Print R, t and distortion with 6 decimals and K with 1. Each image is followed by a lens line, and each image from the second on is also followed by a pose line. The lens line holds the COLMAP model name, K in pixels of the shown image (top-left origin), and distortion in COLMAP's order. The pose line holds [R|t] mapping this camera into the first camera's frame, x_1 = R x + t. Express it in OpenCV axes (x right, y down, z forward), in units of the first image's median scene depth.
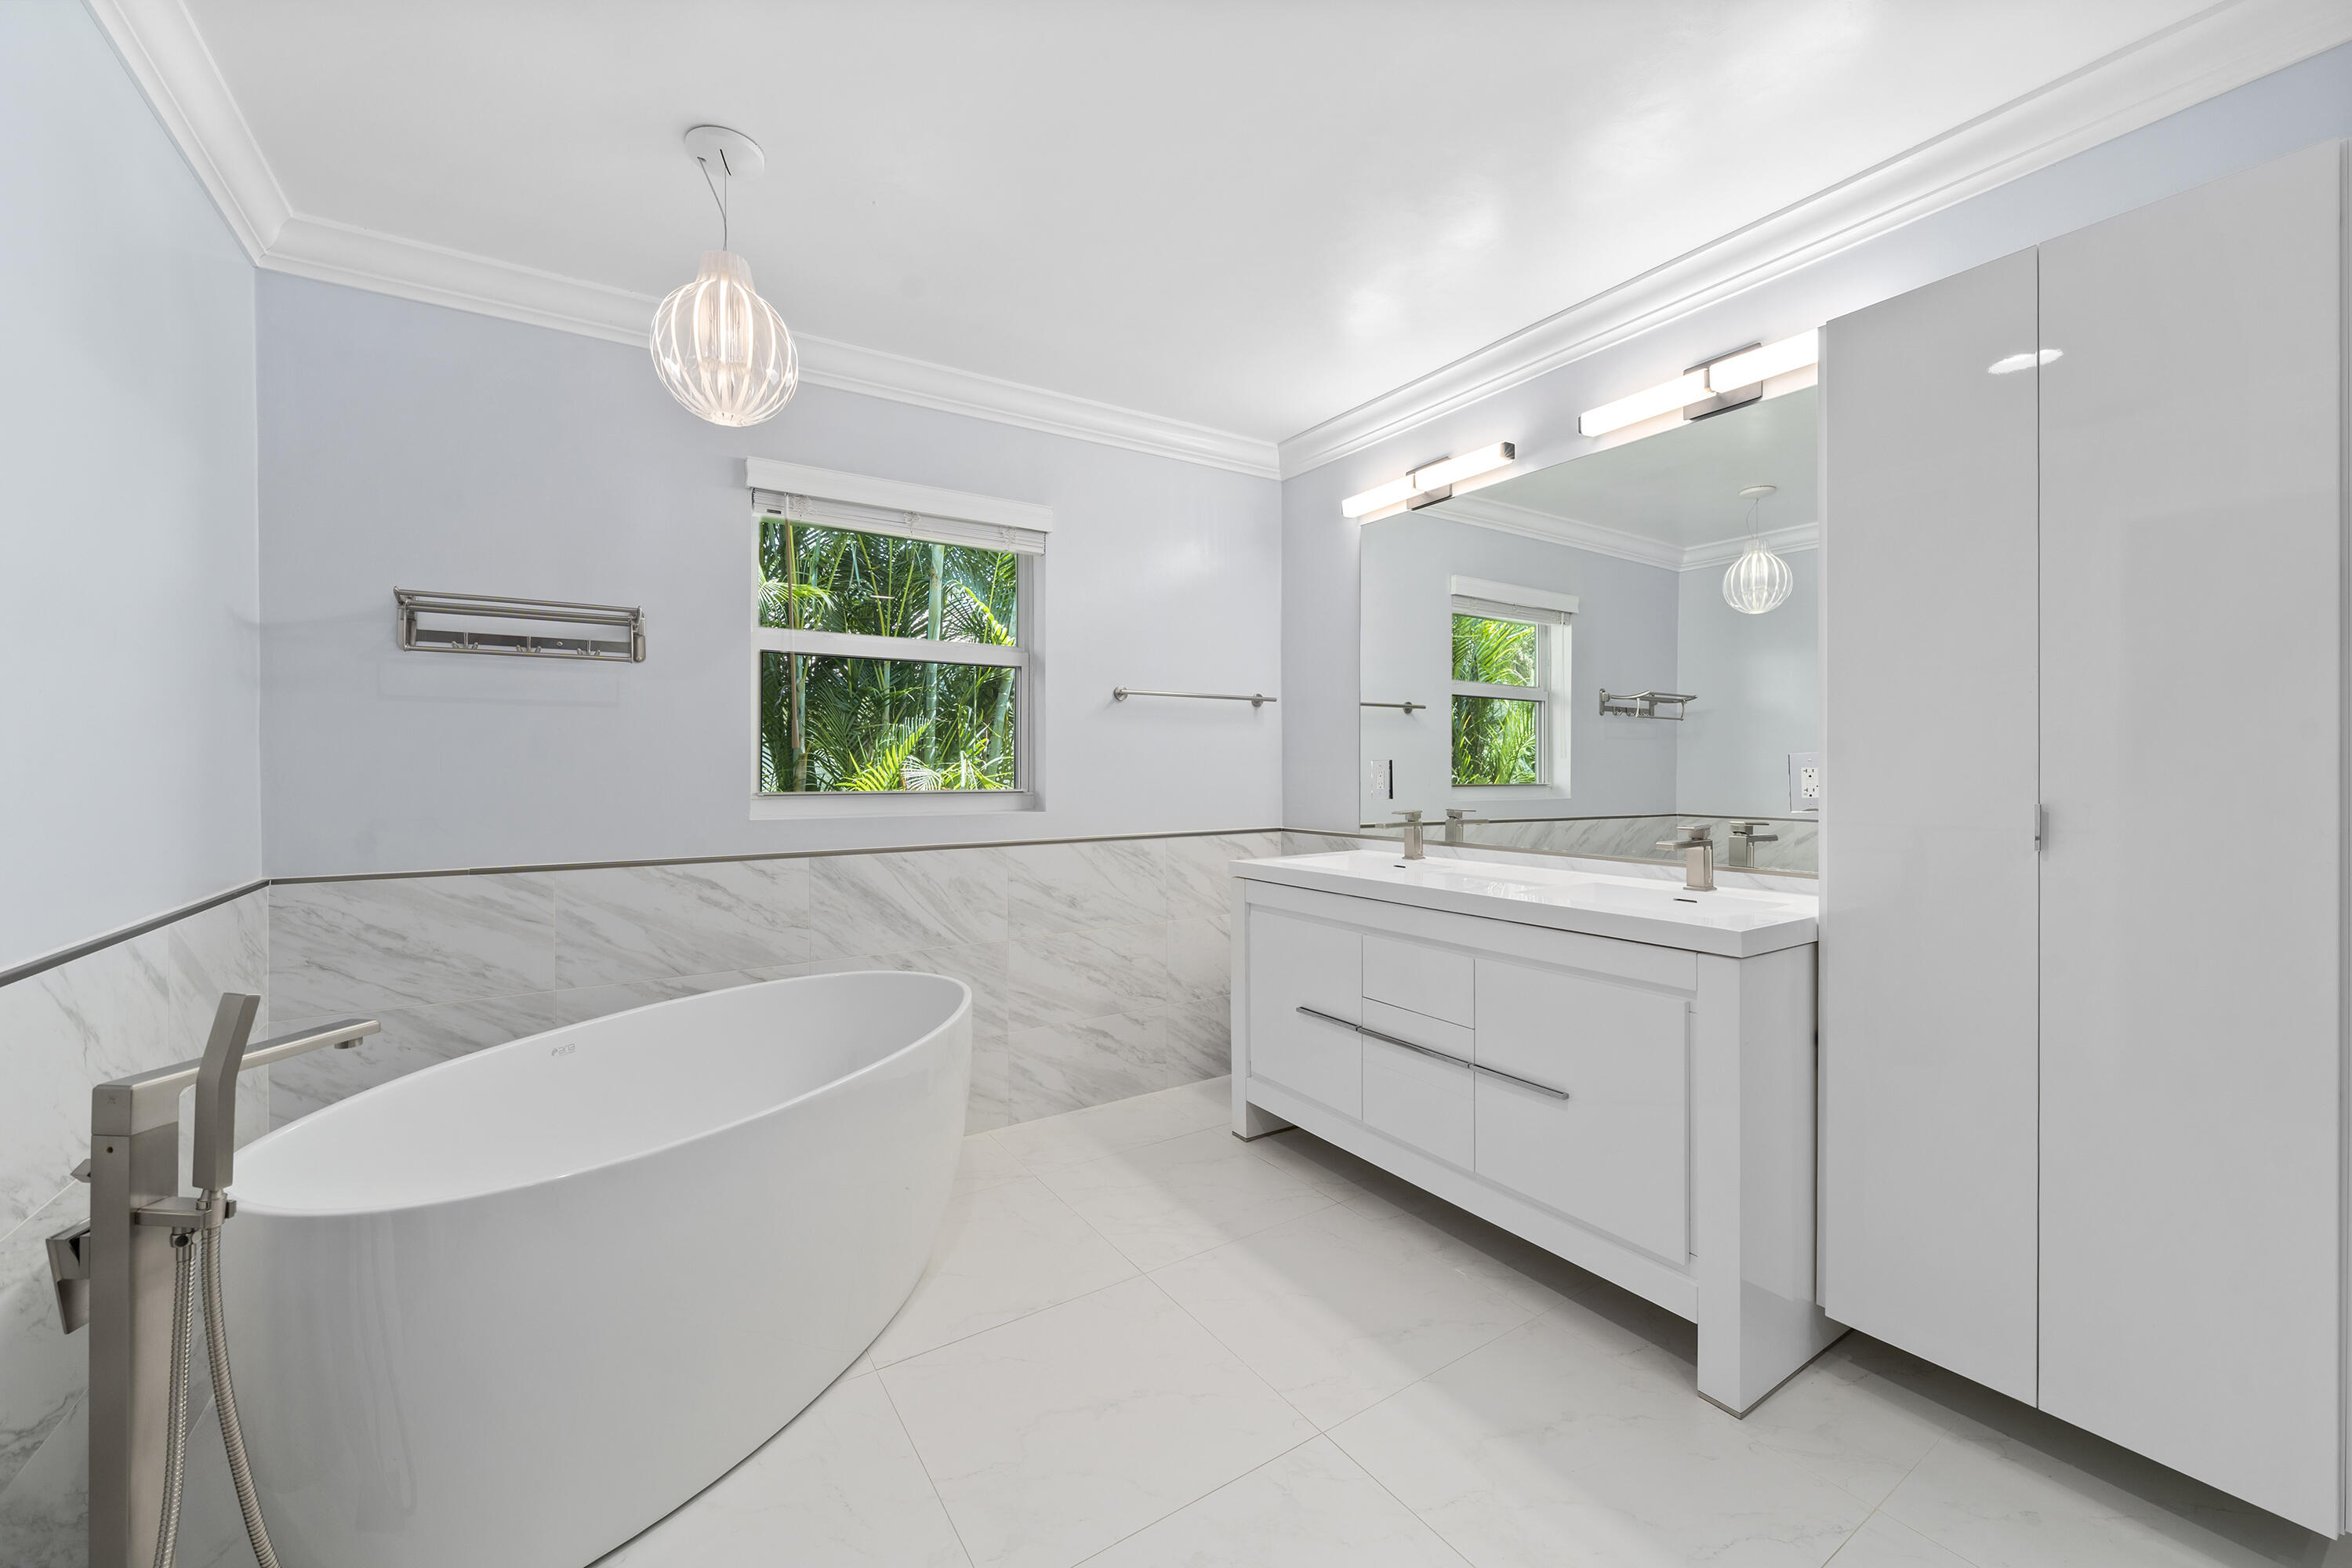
lens RADIAL K [[921.5, 0, 1173.9], [0, 921.5, 767.9], [0, 0, 1]] dist [0.000491, -0.000082]
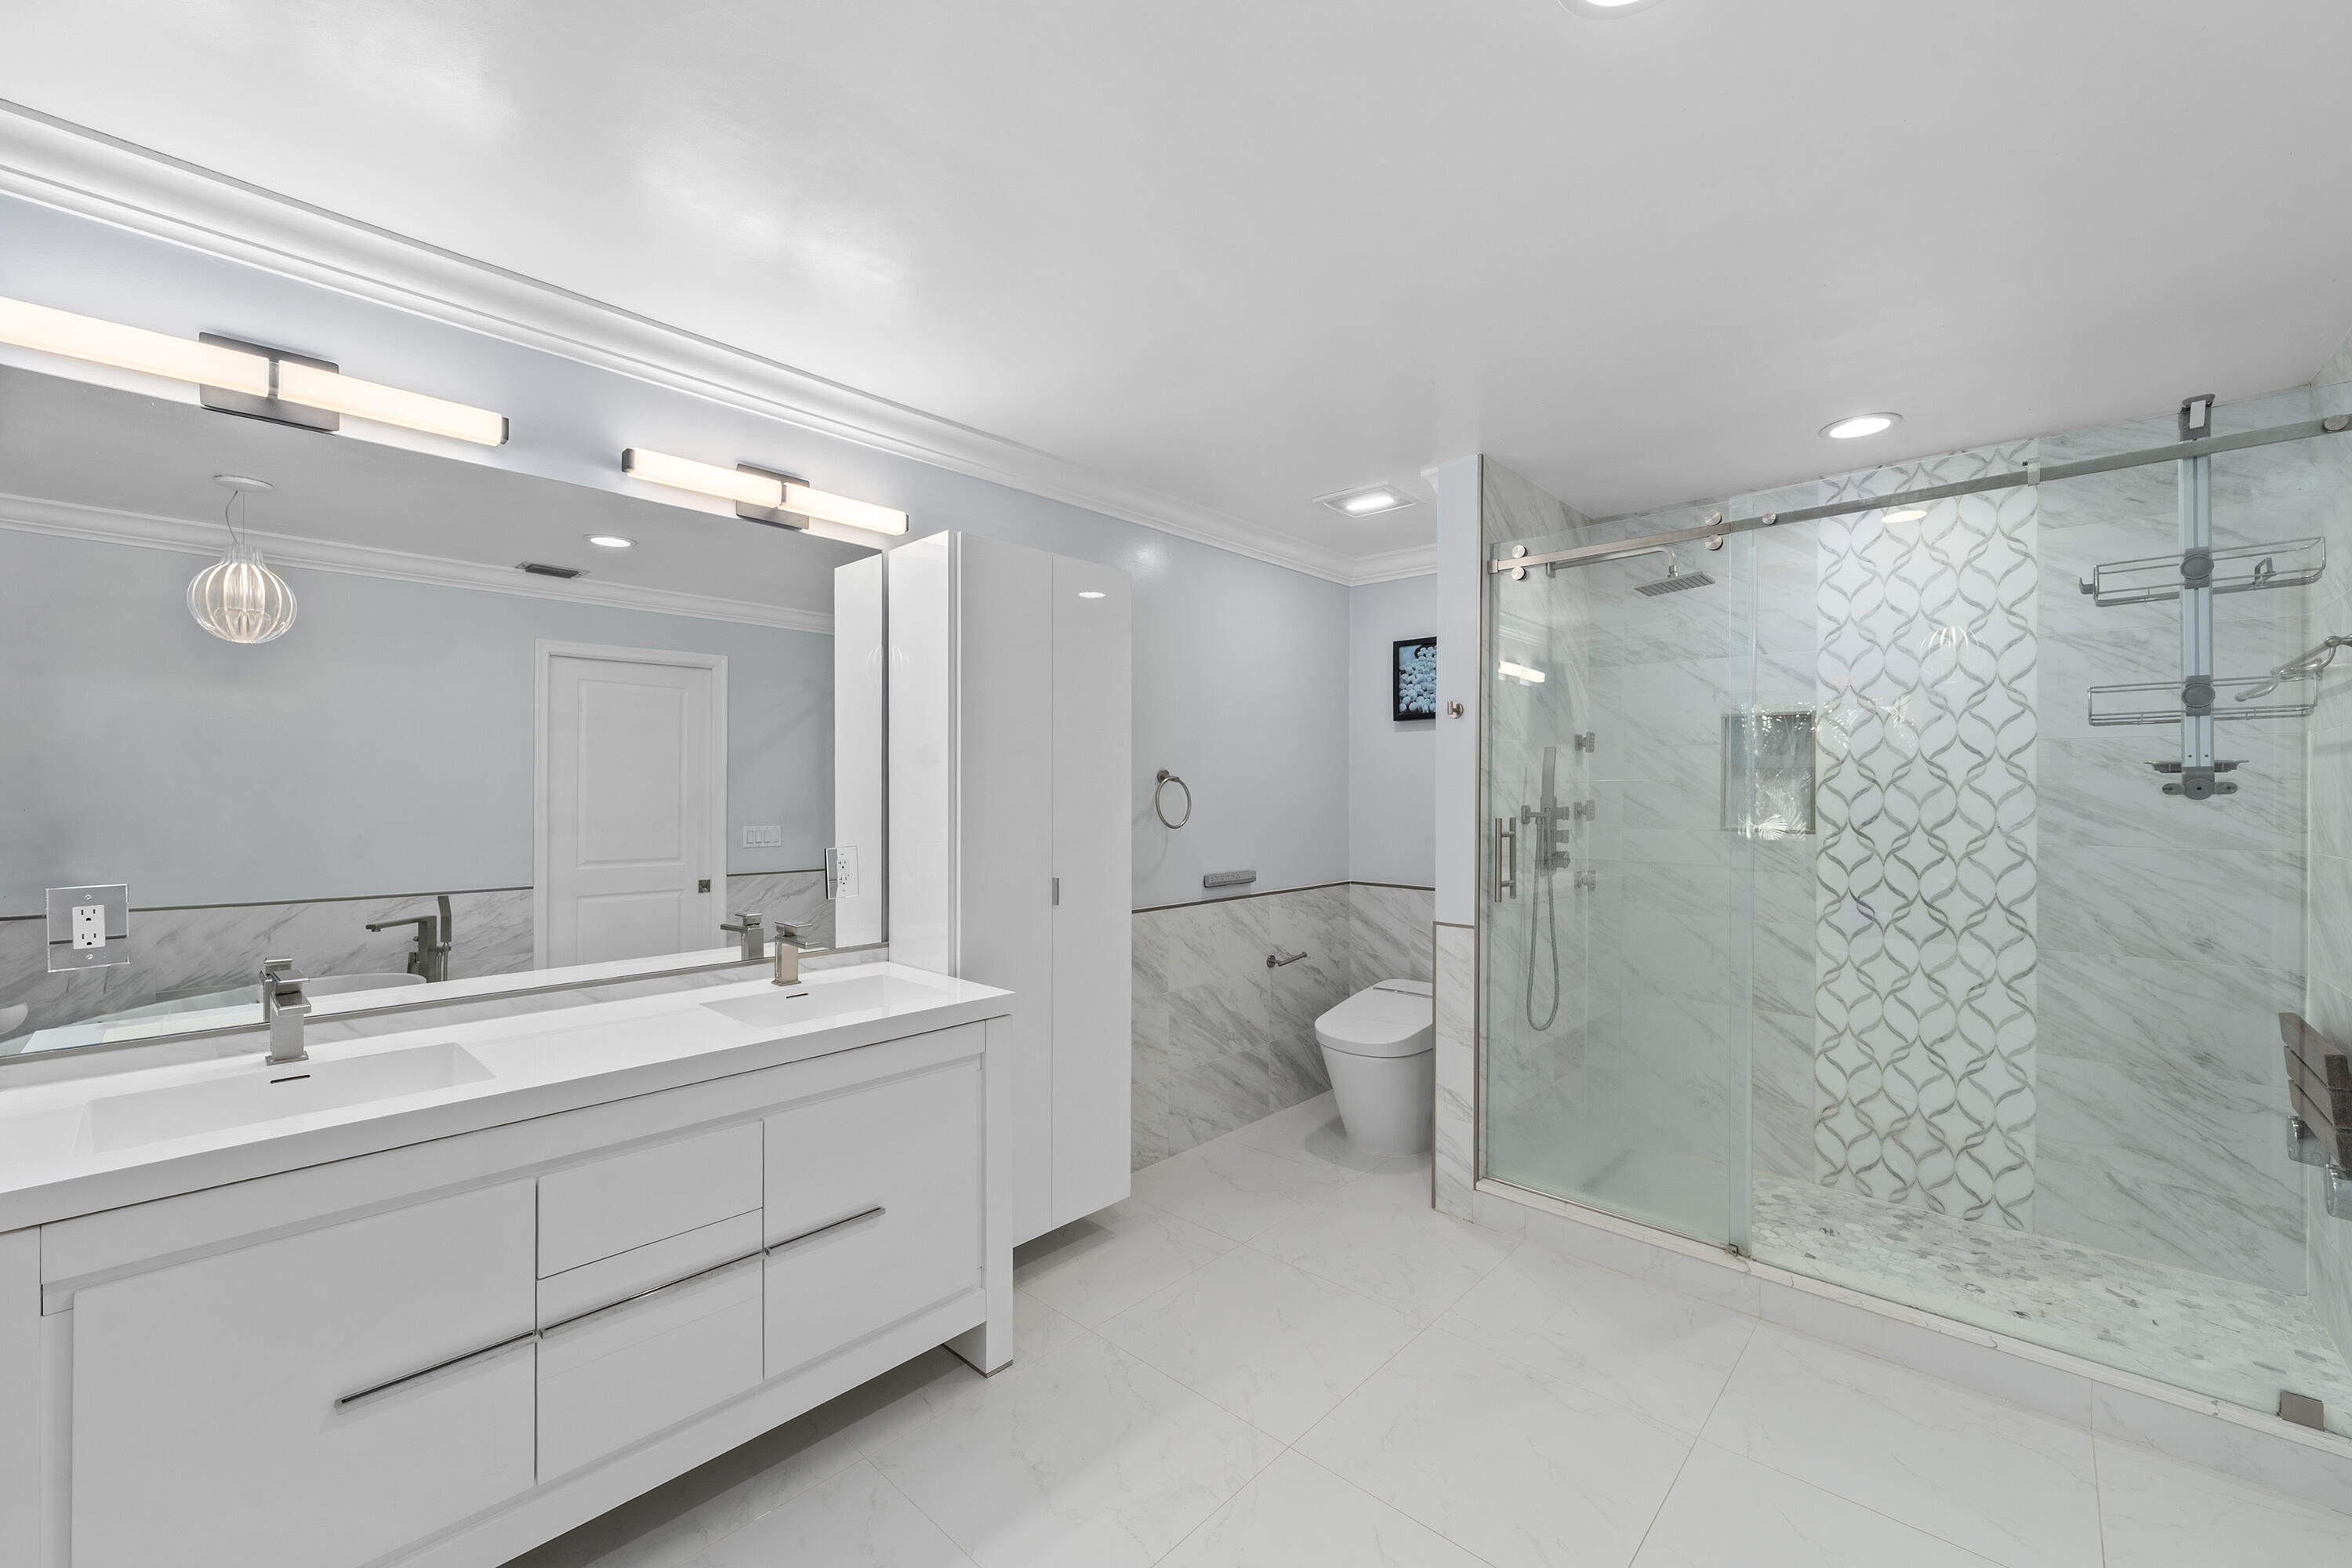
lens RADIAL K [[921.5, 0, 1172.1], [0, 921.5, 791.0], [0, 0, 1]] dist [0.000491, -0.000082]
pose [[-0.240929, 0.000683, 0.970543, -0.553317], [0.001284, 0.999999, -0.000385, -0.084401], [-0.970542, 0.001153, -0.240929, 0.838866]]
